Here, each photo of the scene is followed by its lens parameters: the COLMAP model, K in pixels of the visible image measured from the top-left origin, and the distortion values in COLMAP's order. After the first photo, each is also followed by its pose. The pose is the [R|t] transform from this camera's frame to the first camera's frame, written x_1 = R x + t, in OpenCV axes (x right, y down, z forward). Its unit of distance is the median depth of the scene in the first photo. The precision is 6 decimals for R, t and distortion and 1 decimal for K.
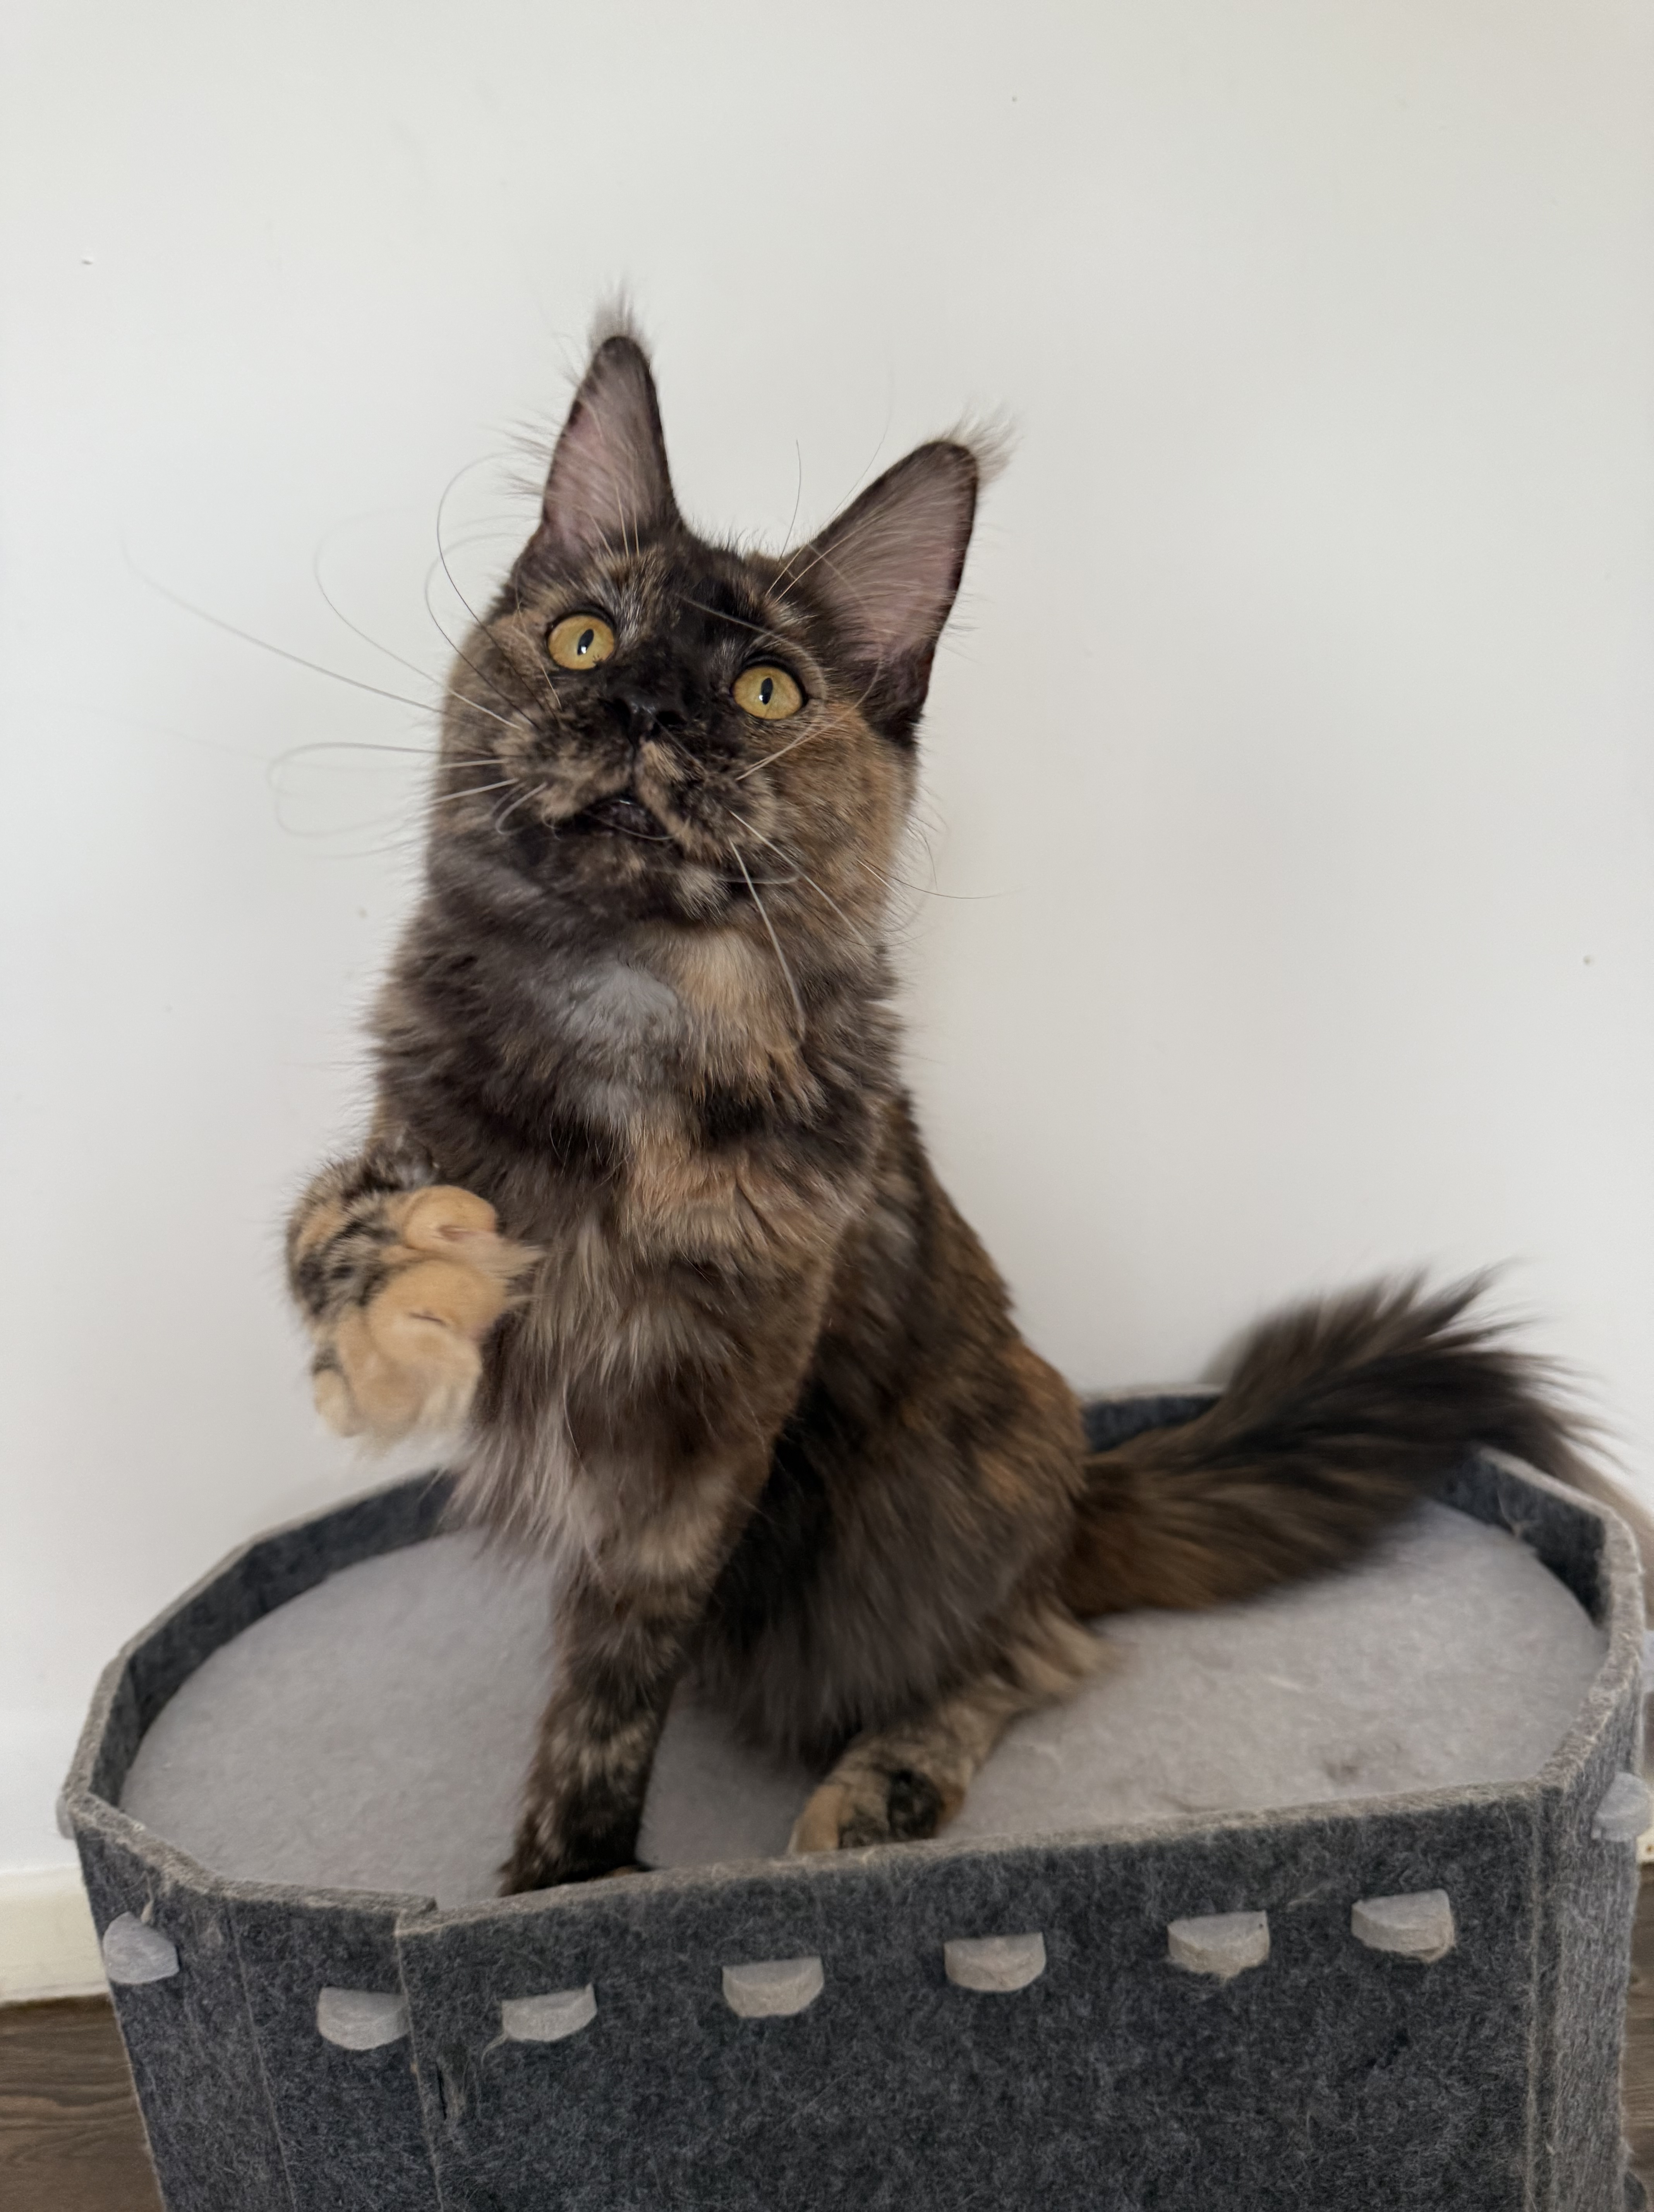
lens RADIAL K [[1532.2, 0, 814.7], [0, 1532.2, 1100.8], [0, 0, 1]] dist [-0.018764, 0.005934]
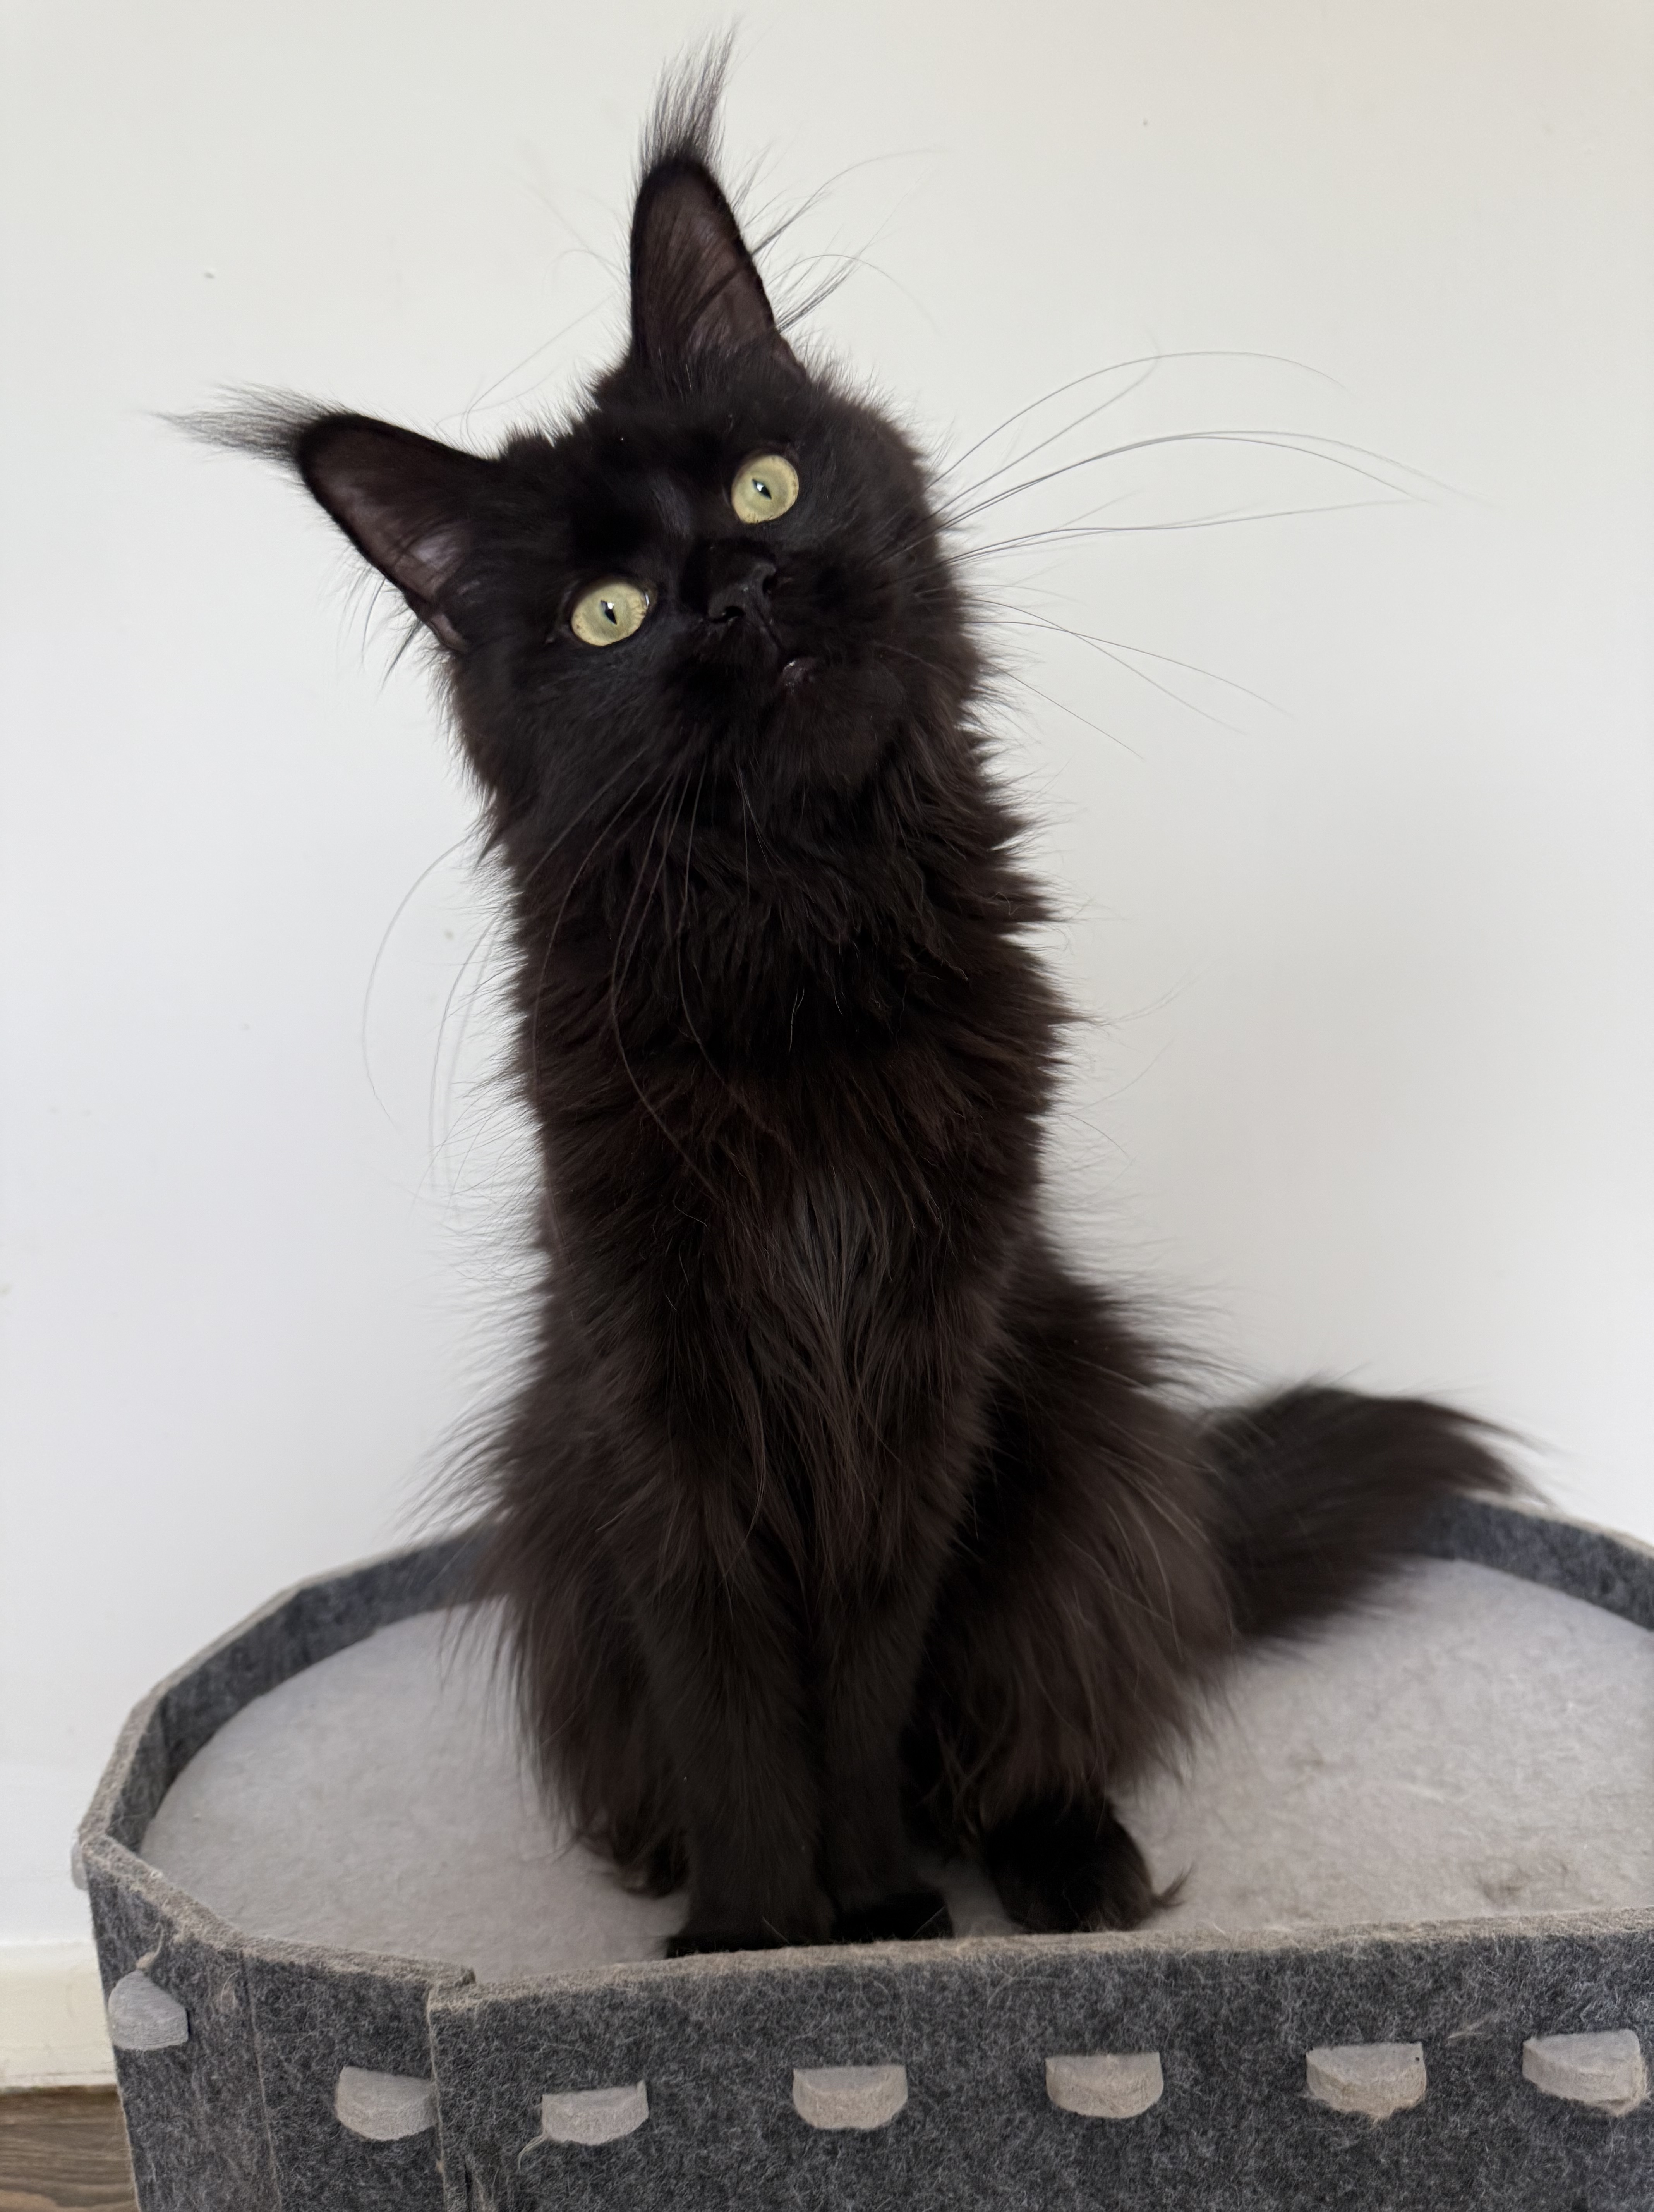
lens RADIAL K [[1532.2, 0, 805.4], [0, 1532.2, 1112.2], [0, 0, 1]] dist [-0.018764, 0.005934]
pose [[0.998090, 0.032190, -0.052724, -0.024177], [-0.036109, 0.996520, -0.075130, 0.081980], [0.050122, 0.076891, 0.995779, 0.082102]]
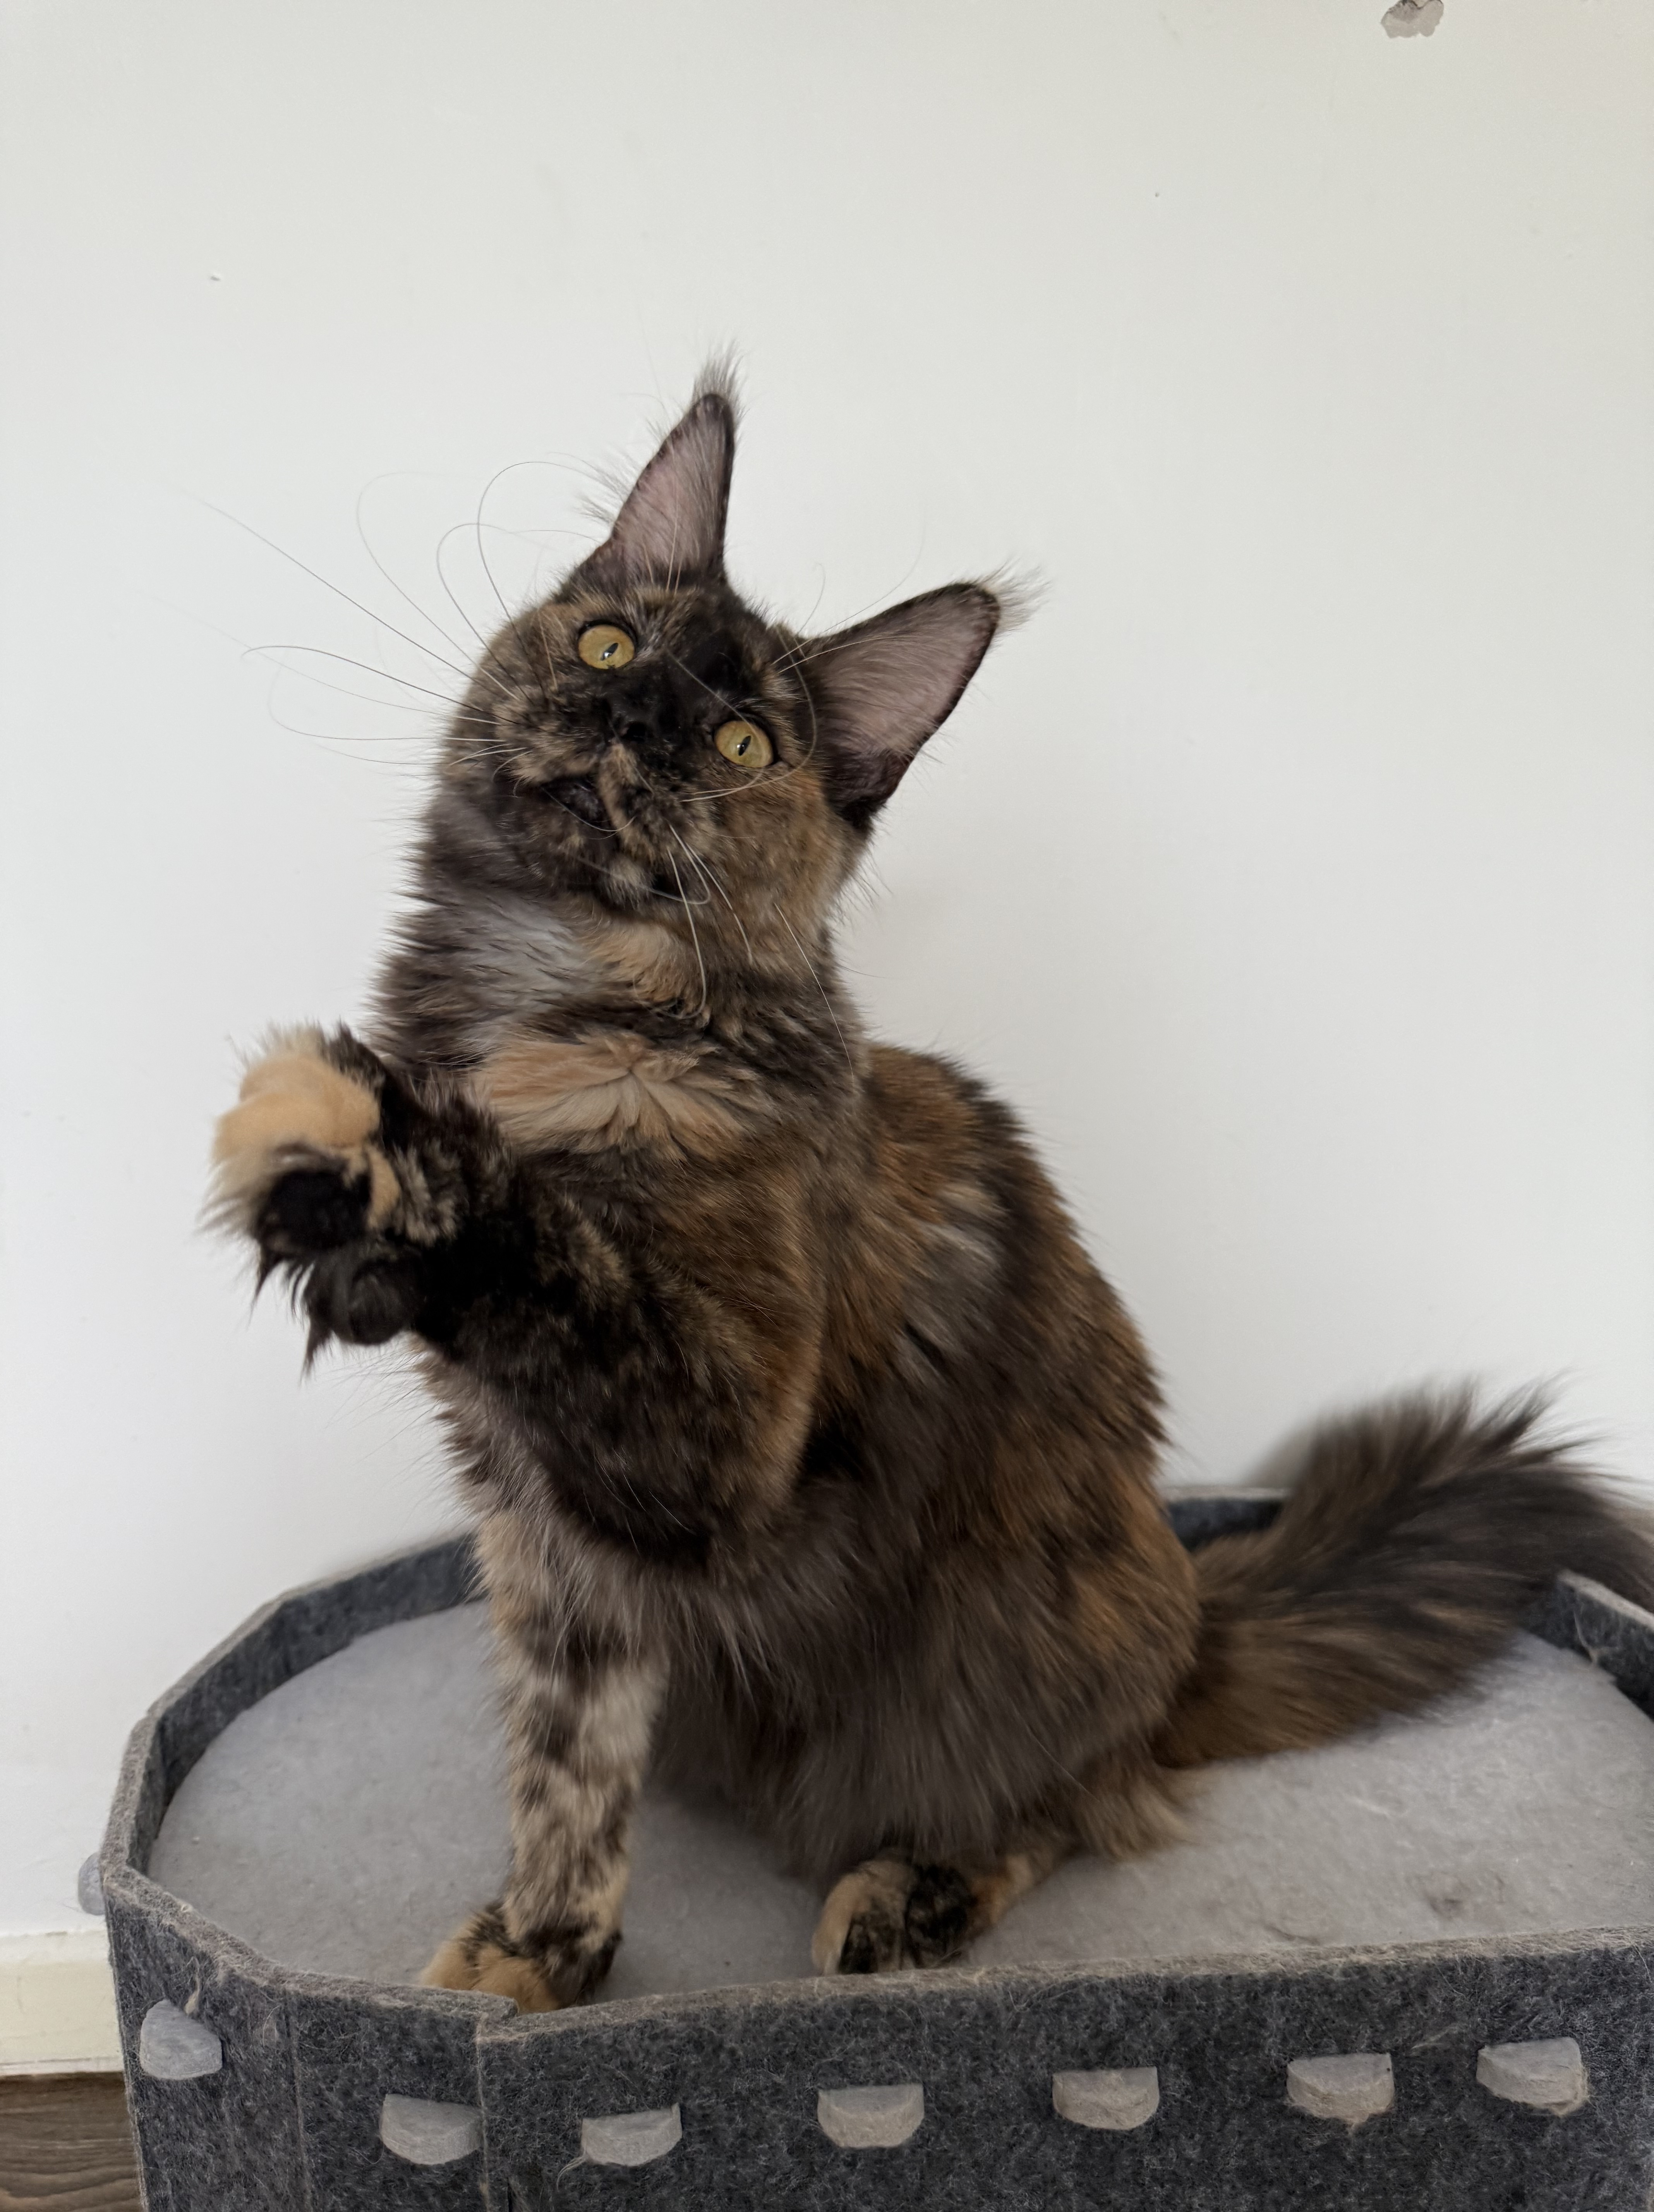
lens RADIAL K [[1532.2, 0, 796.1], [0, 1532.2, 1102.3], [0, 0, 1]] dist [-0.018764, 0.005934]
pose [[0.997613, 0.062312, 0.029754, -0.137702], [-0.060932, 0.997117, -0.045225, 0.004075], [-0.032487, 0.043304, 0.998534, 0.036283]]
